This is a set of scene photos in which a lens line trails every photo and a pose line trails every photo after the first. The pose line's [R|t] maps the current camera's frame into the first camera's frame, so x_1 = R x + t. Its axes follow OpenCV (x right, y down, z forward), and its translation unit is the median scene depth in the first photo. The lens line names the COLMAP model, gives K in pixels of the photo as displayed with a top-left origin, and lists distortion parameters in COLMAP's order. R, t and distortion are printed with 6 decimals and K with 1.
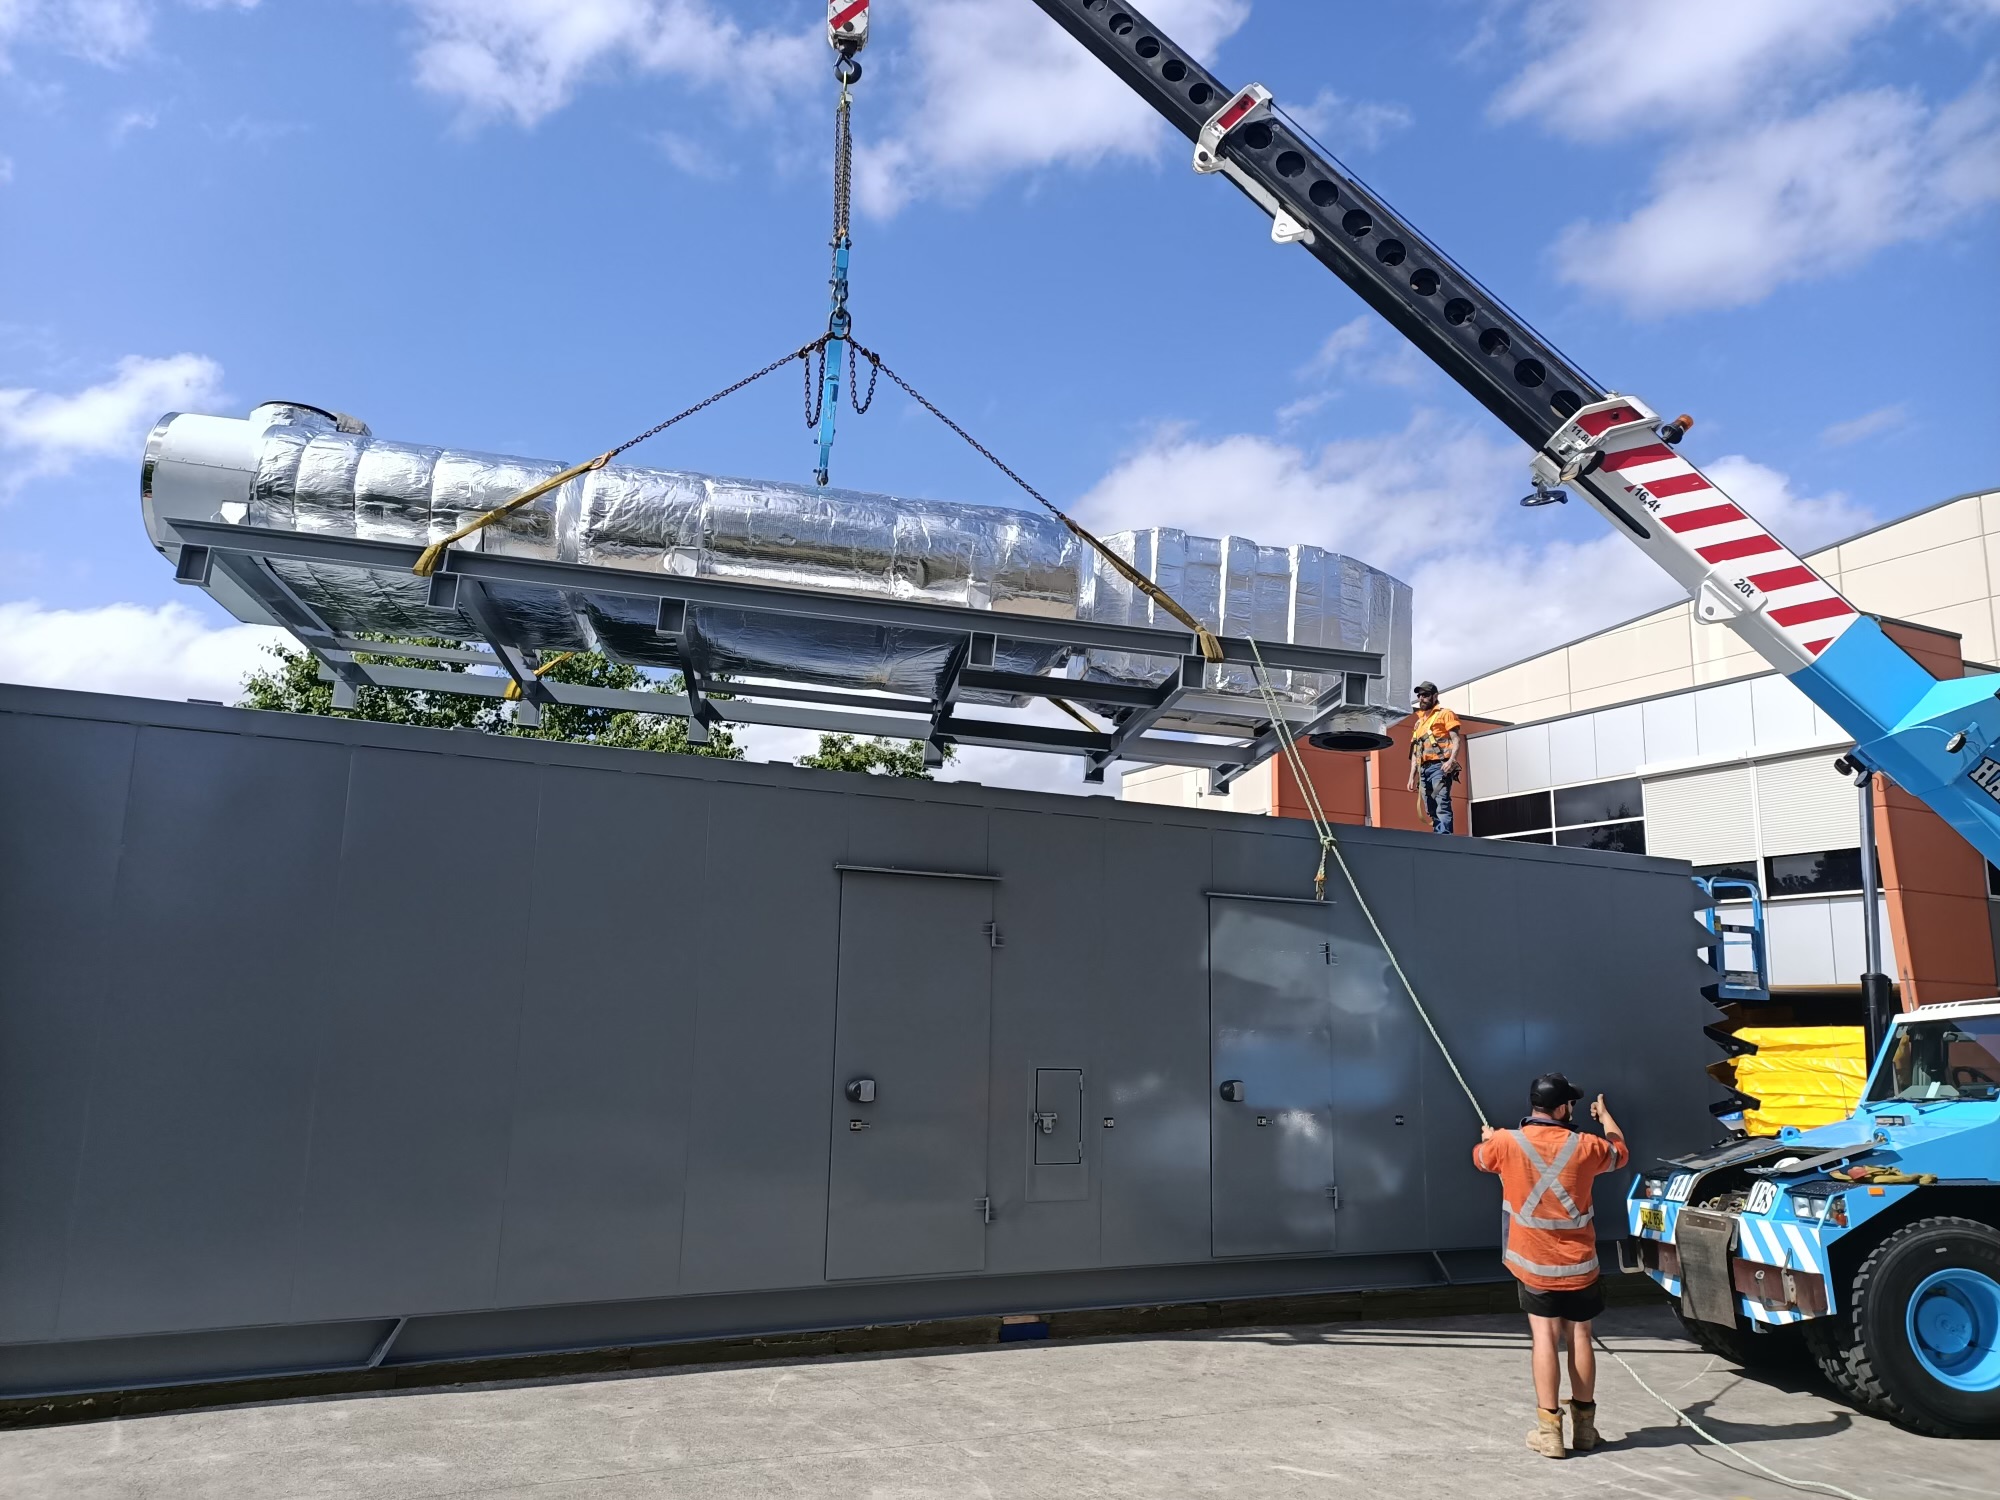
lens RADIAL K [[1478.9, 0, 1000.0], [0, 1478.9, 750.0], [0, 0, 1]] dist [0.019114, -0.005155]
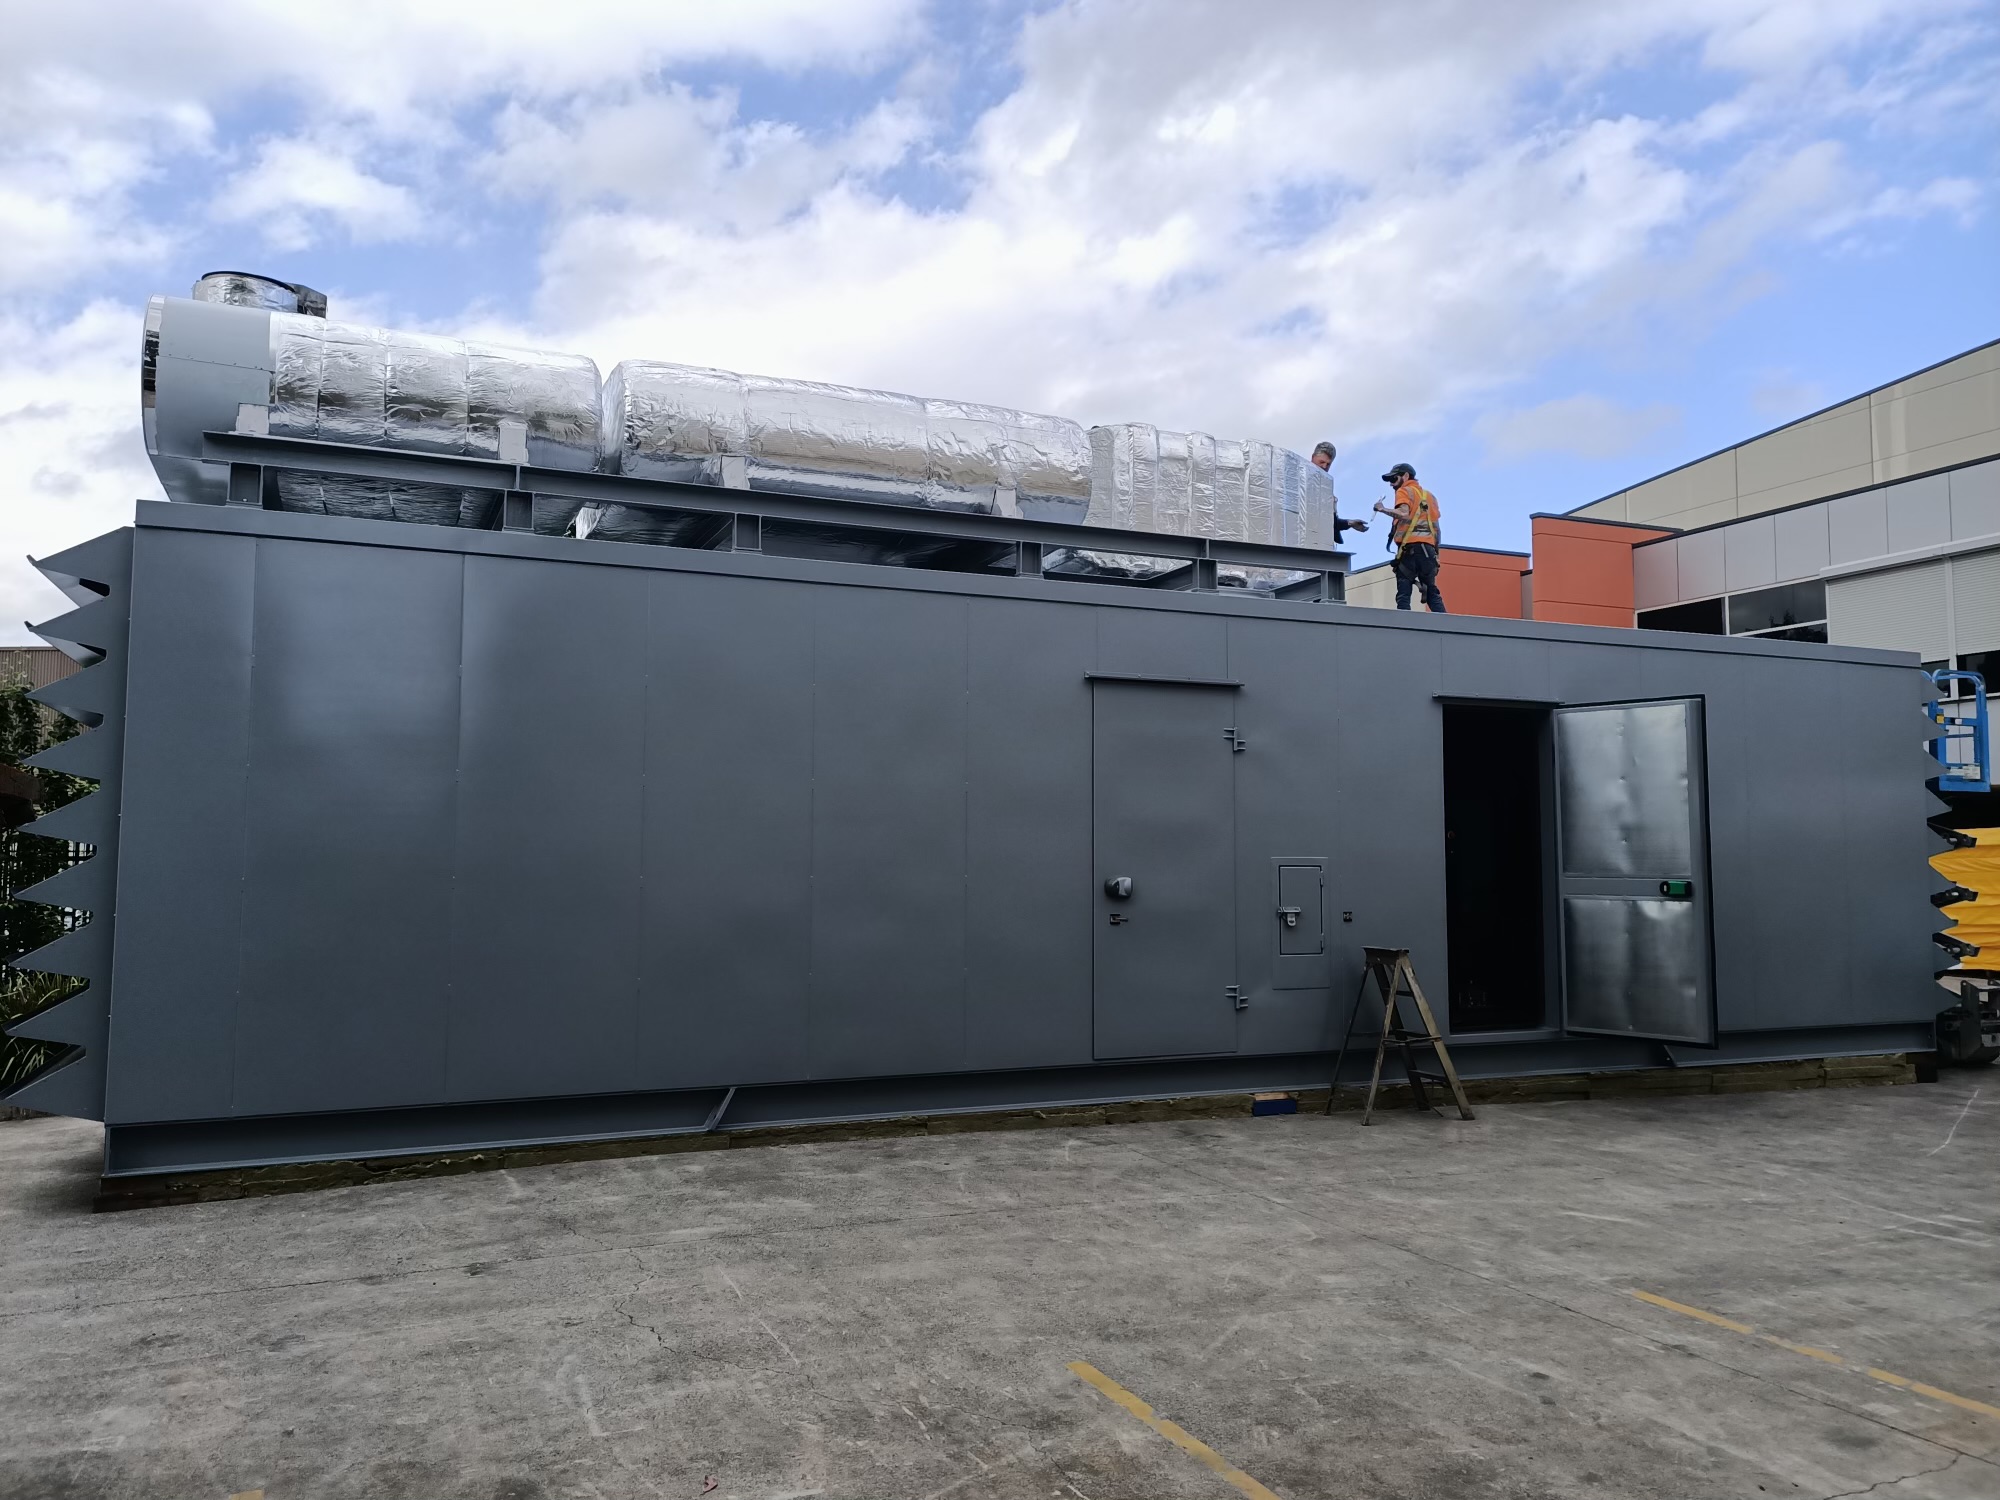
lens RADIAL K [[1466.1, 0, 1000.0], [0, 1466.1, 750.0], [0, 0, 1]] dist [0.024184, -0.013782]
pose [[0.996414, -0.025133, -0.080796, -0.105461], [0.033924, 0.993424, 0.109353, 0.020136], [0.077517, -0.111702, 0.990714, -0.033885]]
